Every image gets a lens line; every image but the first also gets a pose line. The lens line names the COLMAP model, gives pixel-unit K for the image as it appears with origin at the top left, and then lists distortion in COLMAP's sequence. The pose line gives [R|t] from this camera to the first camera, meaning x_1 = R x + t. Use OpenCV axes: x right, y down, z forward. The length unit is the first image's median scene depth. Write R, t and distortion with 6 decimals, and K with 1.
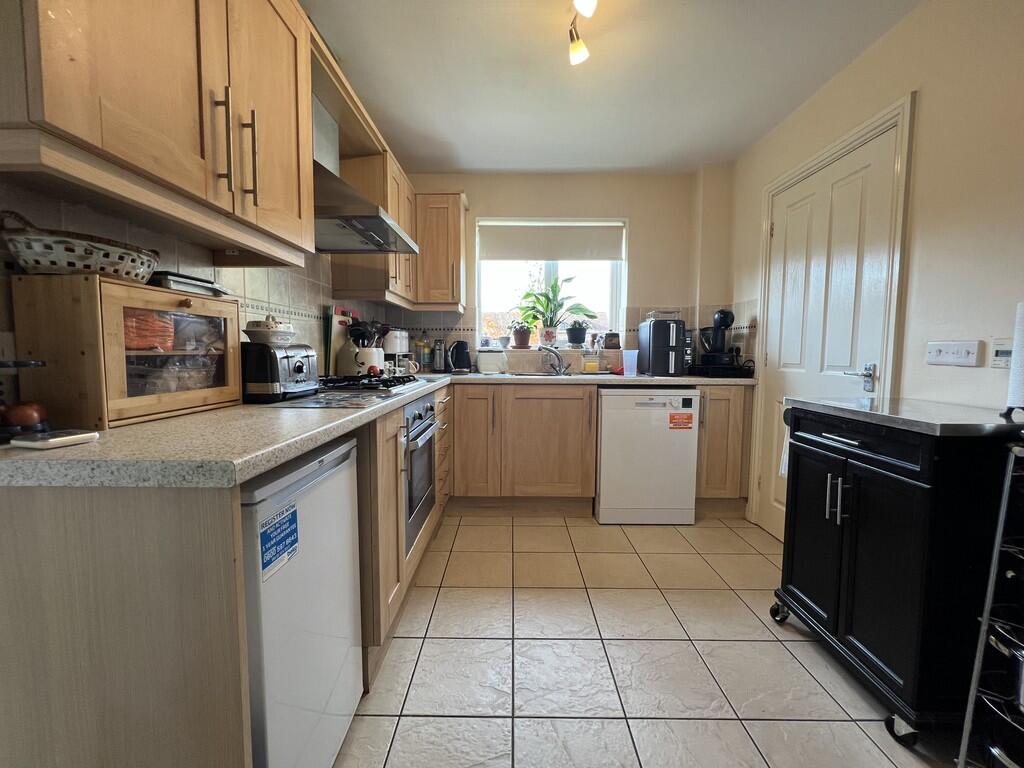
lens RADIAL K [[414.6, 0, 510.1], [0, 414.6, 381.5], [0, 0, 1]] dist [-0.000973, -0.000011]
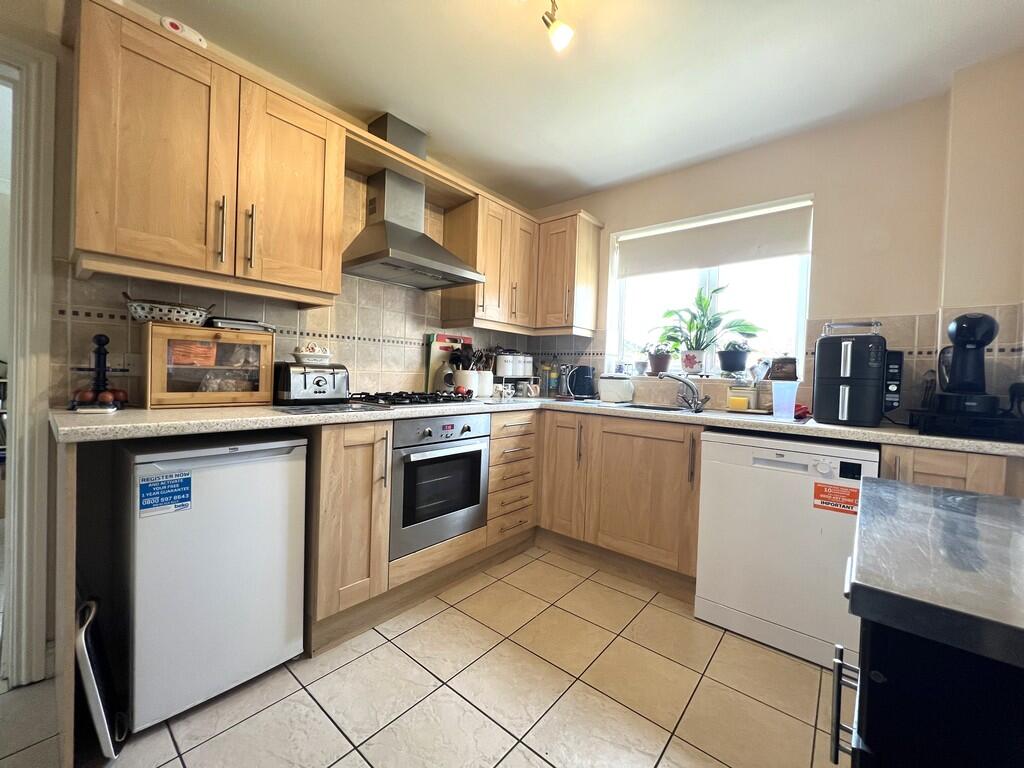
lens RADIAL K [[414.6, 0, 507.7], [0, 414.6, 381.3], [0, 0, 1]] dist [-0.000973, -0.000011]
pose [[0.766544, 0.035329, -0.641219, 0.401301], [-0.077014, 0.996337, -0.037172, -0.016507], [0.637557, 0.077876, 0.766457, 0.191386]]
